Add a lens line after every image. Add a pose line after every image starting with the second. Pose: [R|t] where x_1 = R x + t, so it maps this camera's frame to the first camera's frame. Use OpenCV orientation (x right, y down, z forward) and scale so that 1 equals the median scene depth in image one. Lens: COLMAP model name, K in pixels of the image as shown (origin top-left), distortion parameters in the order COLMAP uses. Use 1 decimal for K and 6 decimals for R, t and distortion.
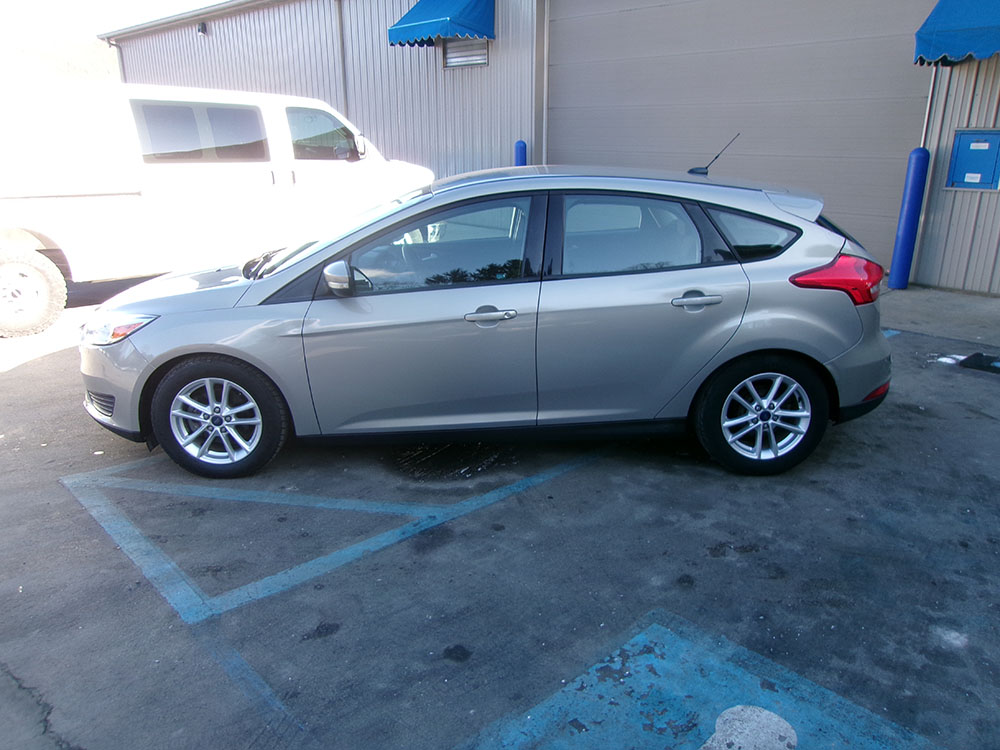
lens RADIAL K [[773.3, 0, 499.2], [0, 773.3, 377.5], [0, 0, 1]] dist [-0.012003, -0.000239]
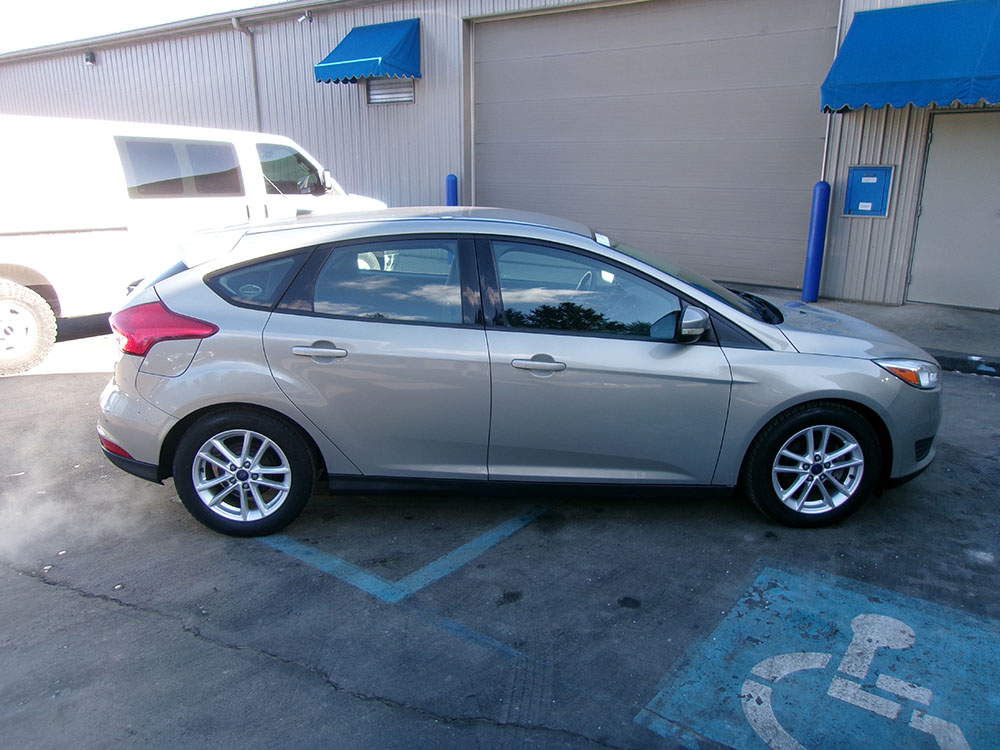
lens RADIAL K [[773.0, 0, 500.2], [0, 773.0, 374.0], [0, 0, 1]] dist [-0.013576, 0.007135]
pose [[0.984198, -0.044431, 0.171406, -0.153411], [0.051074, 0.998098, -0.034537, 0.010021], [-0.169546, 0.042745, 0.984595, -0.061451]]
